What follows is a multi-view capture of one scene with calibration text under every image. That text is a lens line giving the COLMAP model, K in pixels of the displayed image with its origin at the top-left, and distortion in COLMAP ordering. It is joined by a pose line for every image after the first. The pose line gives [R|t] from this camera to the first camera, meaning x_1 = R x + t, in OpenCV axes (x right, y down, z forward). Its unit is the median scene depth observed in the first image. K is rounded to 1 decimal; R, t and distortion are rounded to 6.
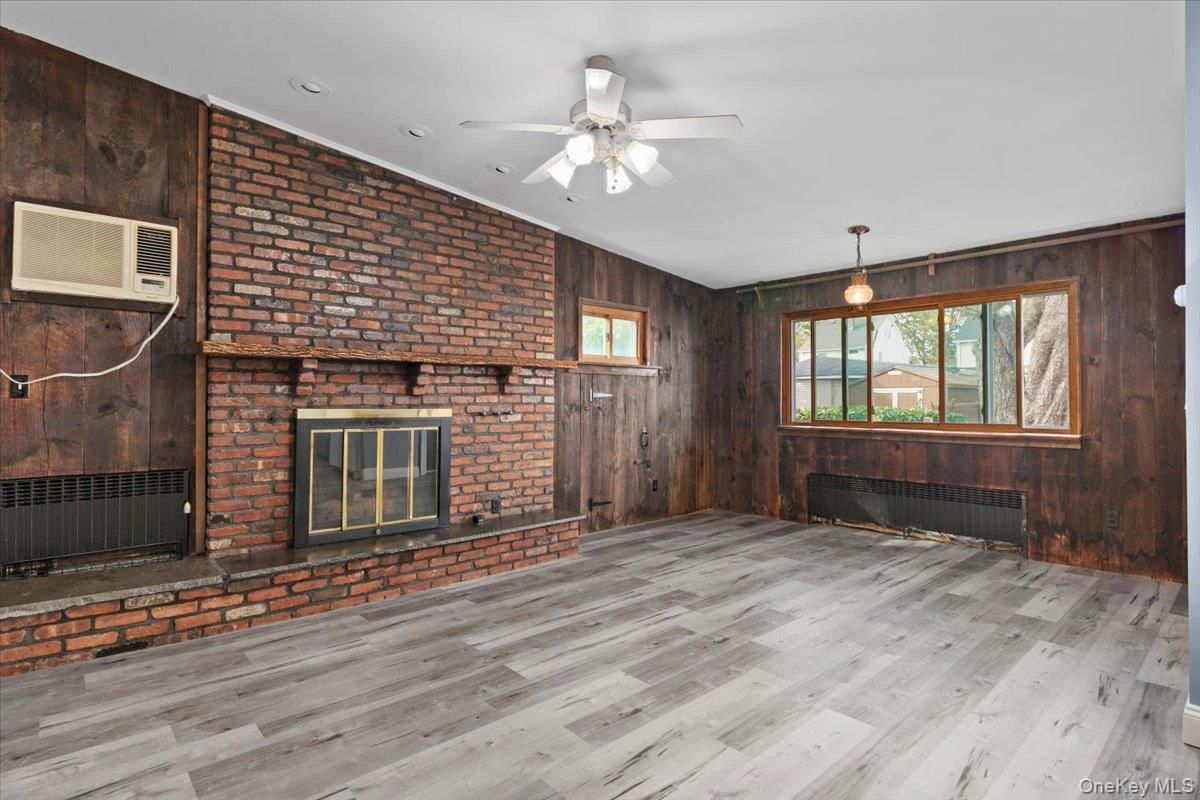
lens RADIAL K [[595.7, 0, 584.4], [0, 595.7, 394.8], [0, 0, 1]] dist [-0.013623, 0.004981]
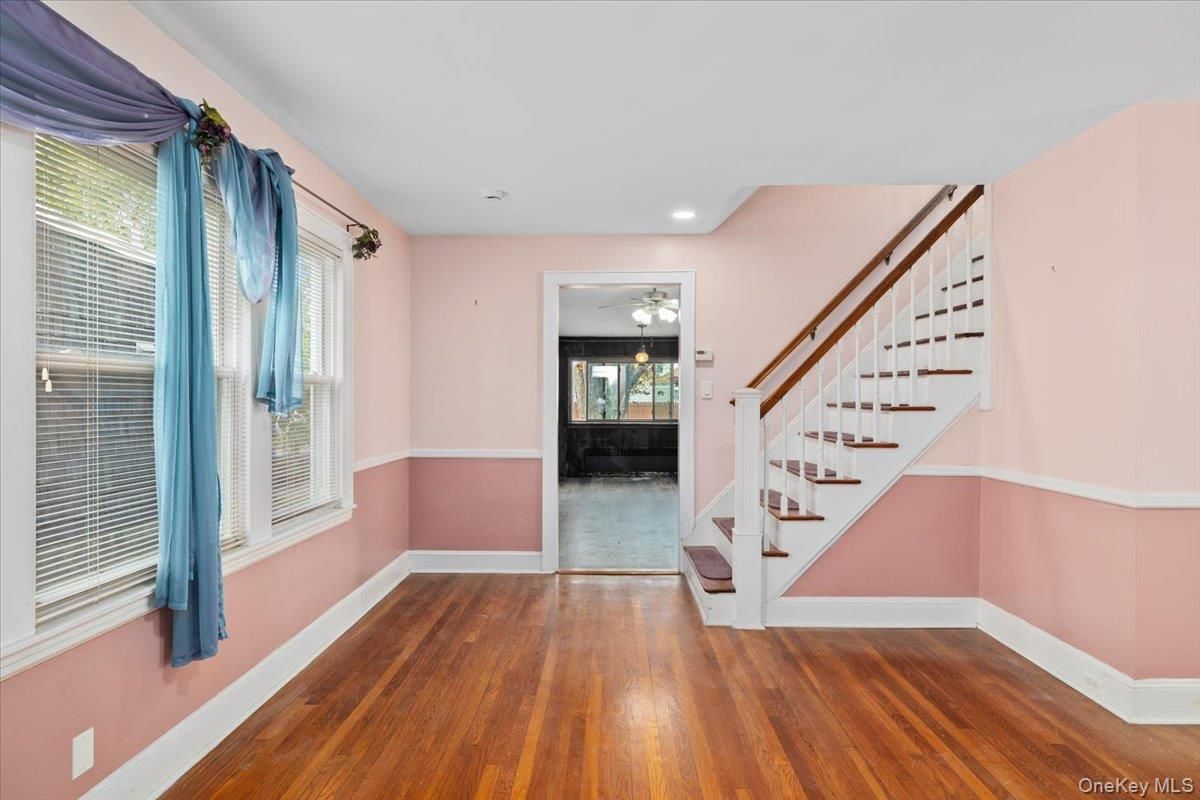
lens RADIAL K [[639.1, 0, 594.0], [0, 639.1, 399.2], [0, 0, 1]] dist [-0.003016, 0.003916]
pose [[0.672603, 0.001631, 0.740001, -1.473281], [-0.009271, 0.999938, 0.006223, -0.040208], [-0.739945, -0.011046, 0.672576, -0.426999]]
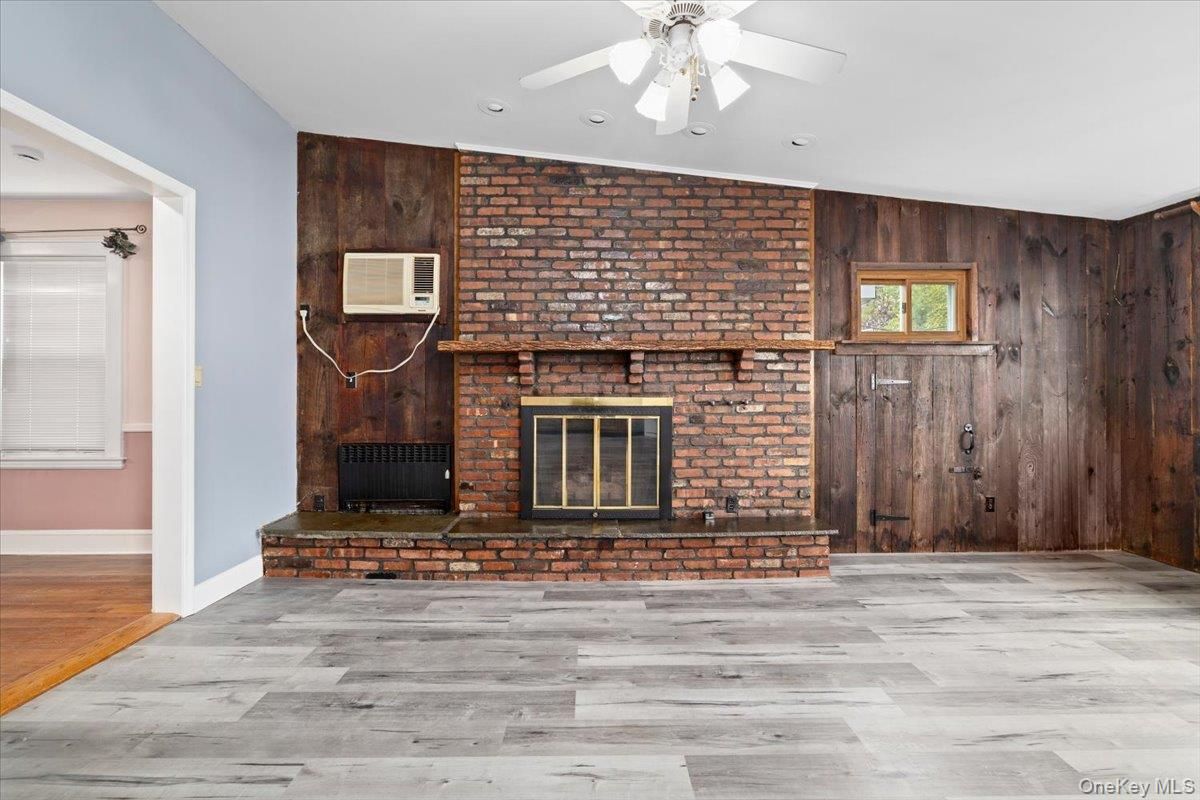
lens RADIAL K [[533.4, 0, 600.8], [0, 533.4, 388.8], [0, 0, 1]] dist [-0.002311, -0.003496]
pose [[0.763629, -0.008657, -0.645597, 0.266253], [0.008690, 0.999957, -0.003130, 0.012347], [0.645597, -0.003220, 0.763671, 0.290760]]
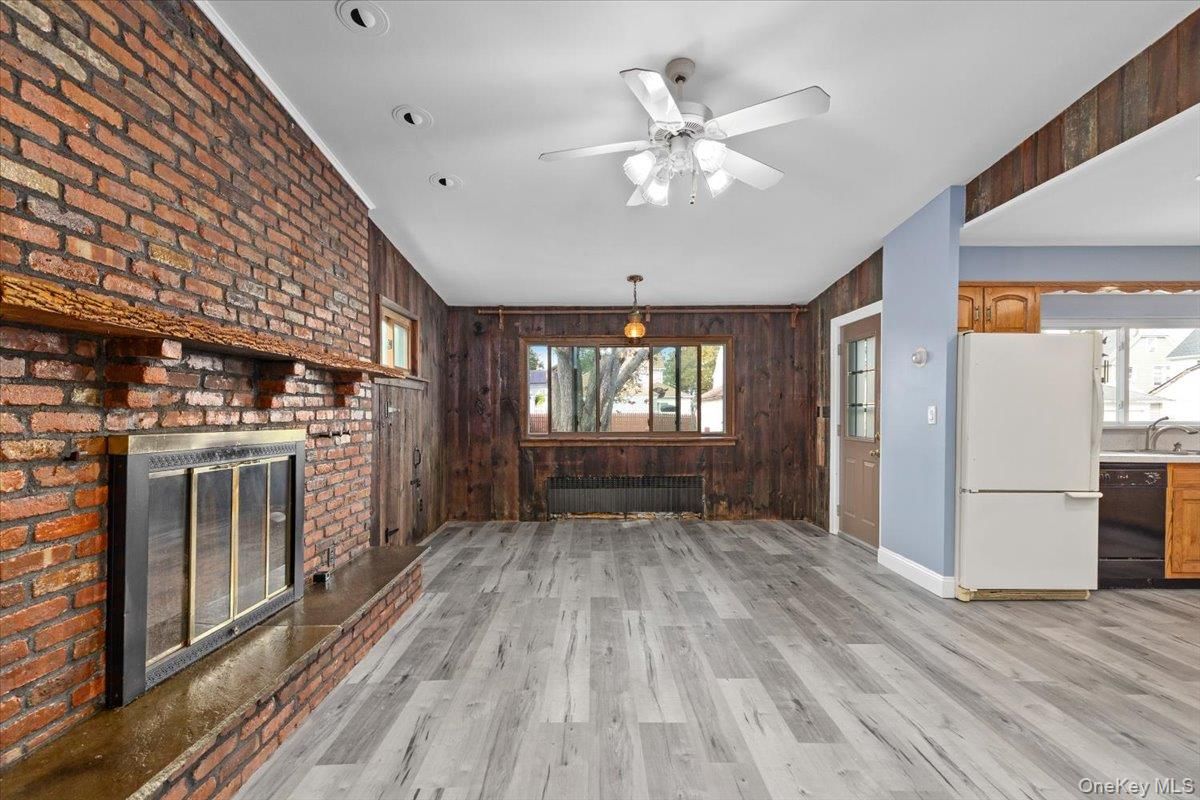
lens RADIAL K [[533.4, 0, 578.5], [0, 533.4, 424.3], [0, 0, 1]] dist [-0.002311, -0.003496]
pose [[0.677331, -0.016441, 0.735495, -0.507790], [-0.003325, 0.999672, 0.025408, 0.000957], [-0.735671, -0.019656, 0.677054, 0.367192]]
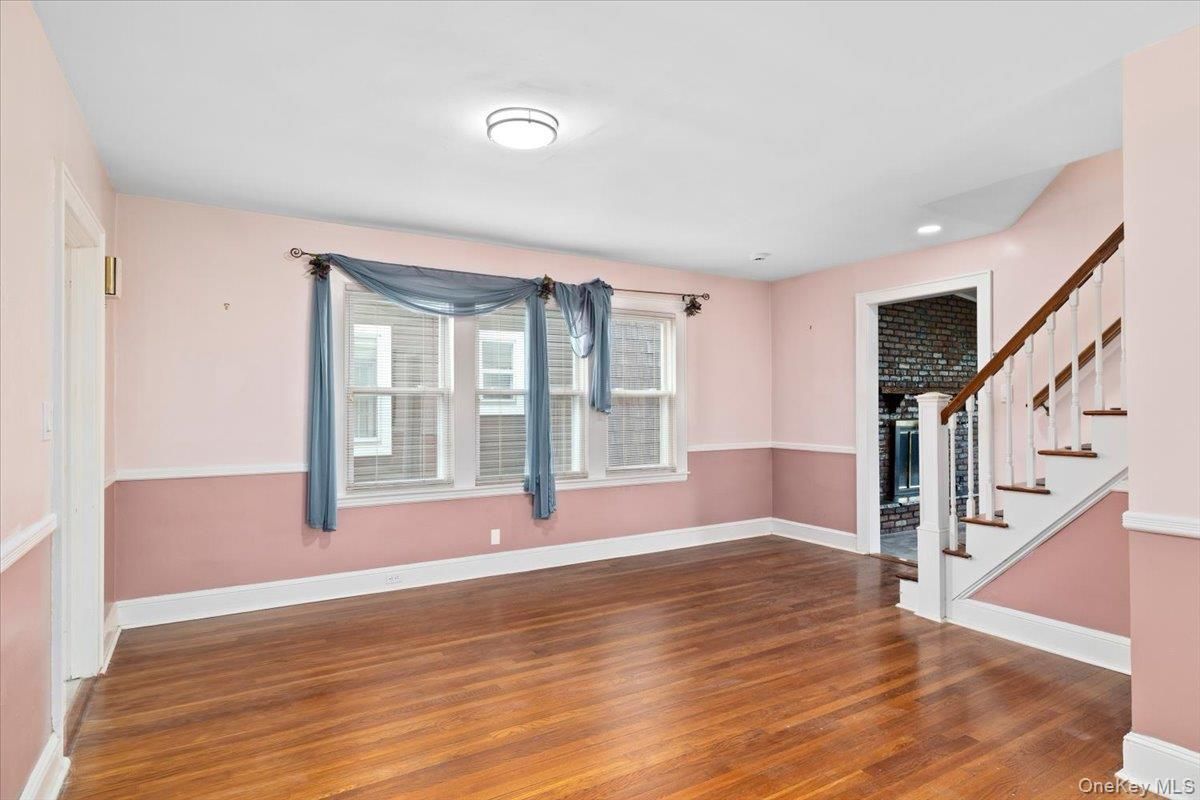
lens RADIAL K [[639.1, 0, 595.7], [0, 639.1, 398.8], [0, 0, 1]] dist [-0.003016, 0.003916]
pose [[0.985069, -0.006052, -0.172053, -0.972174], [0.006155, 0.999981, 0.000066, -0.046779], [0.172049, -0.001124, 0.985088, -1.036532]]
